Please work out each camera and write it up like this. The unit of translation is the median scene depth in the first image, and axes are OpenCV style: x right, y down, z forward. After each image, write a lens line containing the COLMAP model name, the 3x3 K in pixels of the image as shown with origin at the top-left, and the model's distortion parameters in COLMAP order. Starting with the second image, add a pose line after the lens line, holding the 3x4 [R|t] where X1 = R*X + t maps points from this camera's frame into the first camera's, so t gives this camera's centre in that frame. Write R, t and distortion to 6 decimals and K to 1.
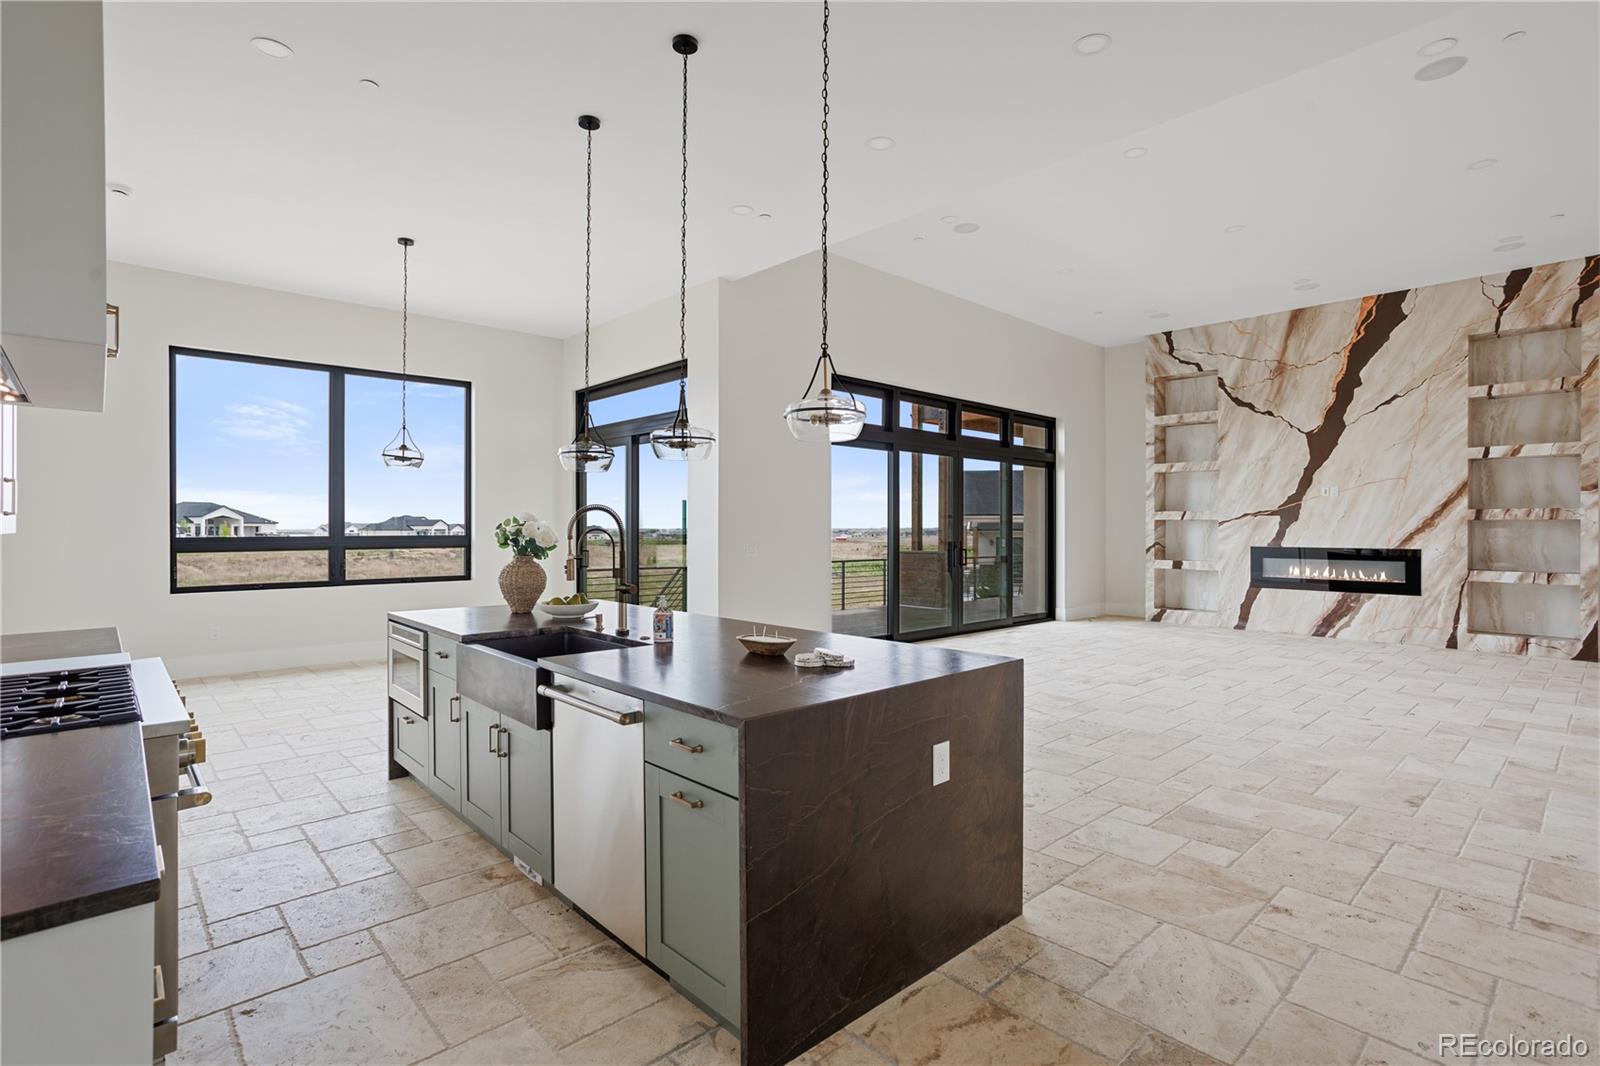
lens RADIAL K [[769.2, 0, 795.8], [0, 769.2, 527.9], [0, 0, 1]] dist [-0.032612, 0.021211]
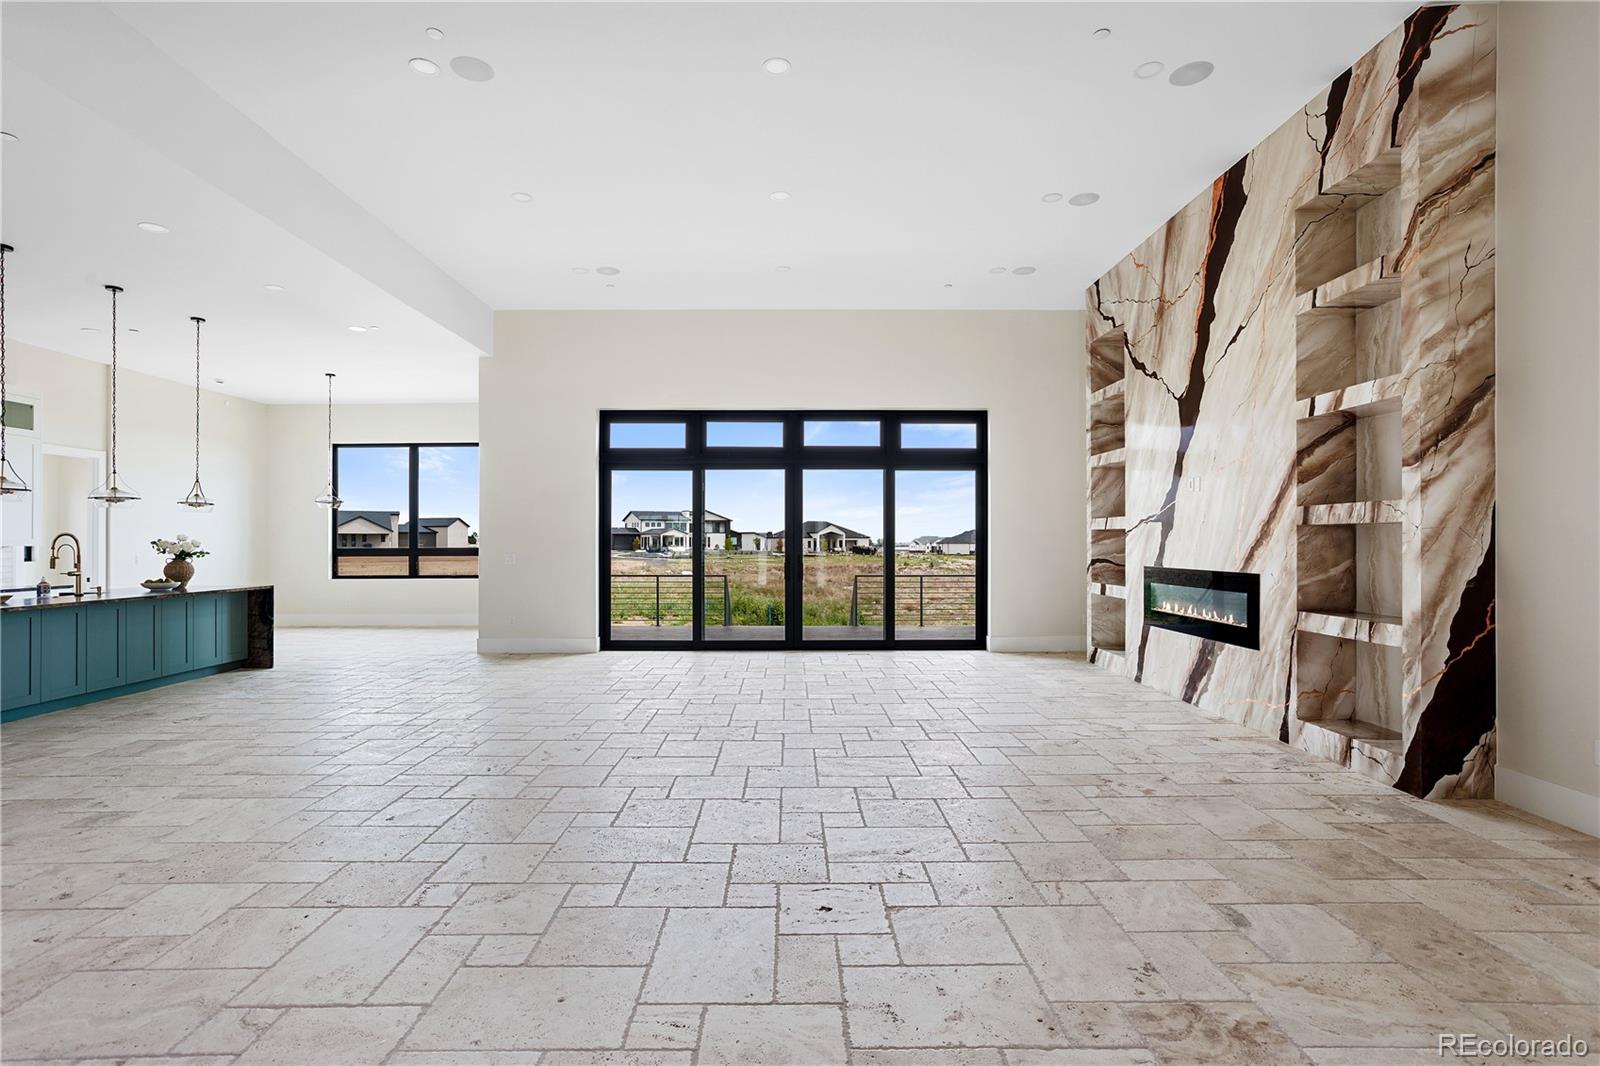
lens RADIAL K [[769.2, 0, 800.8], [0, 769.2, 541.1], [0, 0, 1]] dist [-0.032612, 0.021211]
pose [[0.745544, -0.003386, -0.666447, 0.919257], [0.003298, 0.999994, -0.001391, 0.001204], [0.666448, -0.001161, 0.745551, 0.286111]]
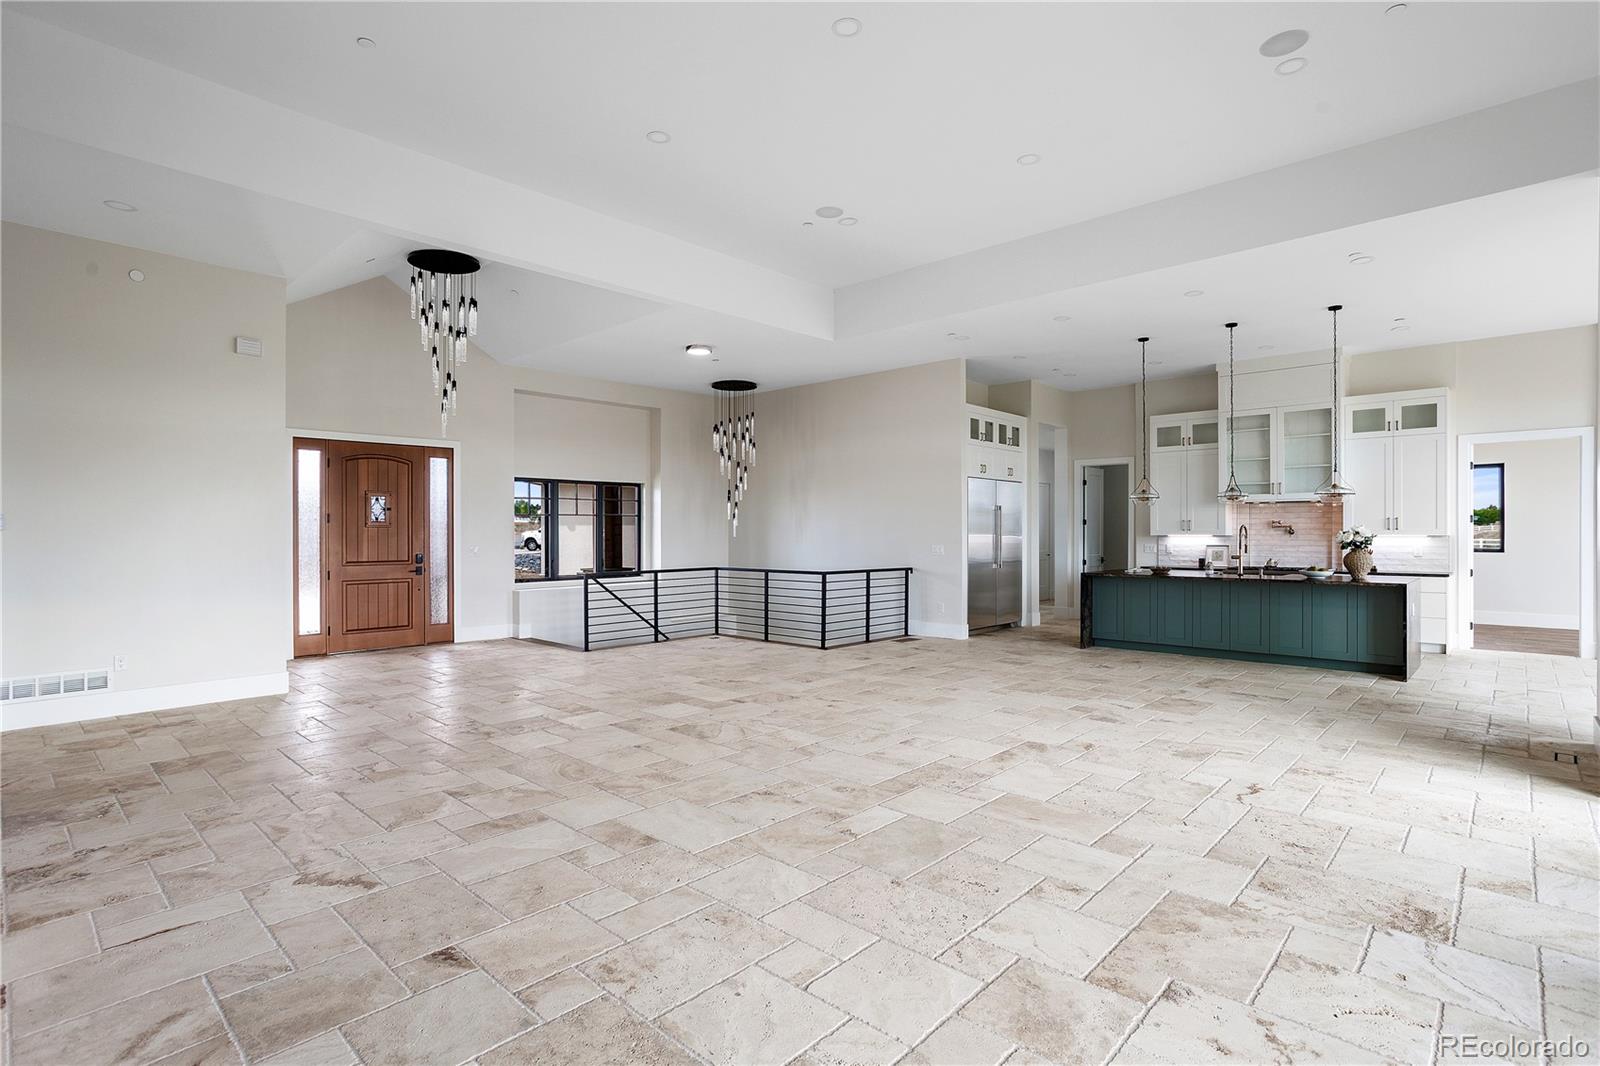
lens RADIAL K [[769.2, 0, 802.2], [0, 769.2, 535.6], [0, 0, 1]] dist [-0.032612, 0.021211]
pose [[-0.997745, 0.000341, -0.067115, 0.508788], [0.000027, 0.999989, 0.004680, -0.001605], [0.067116, 0.004668, -0.997734, 1.243452]]
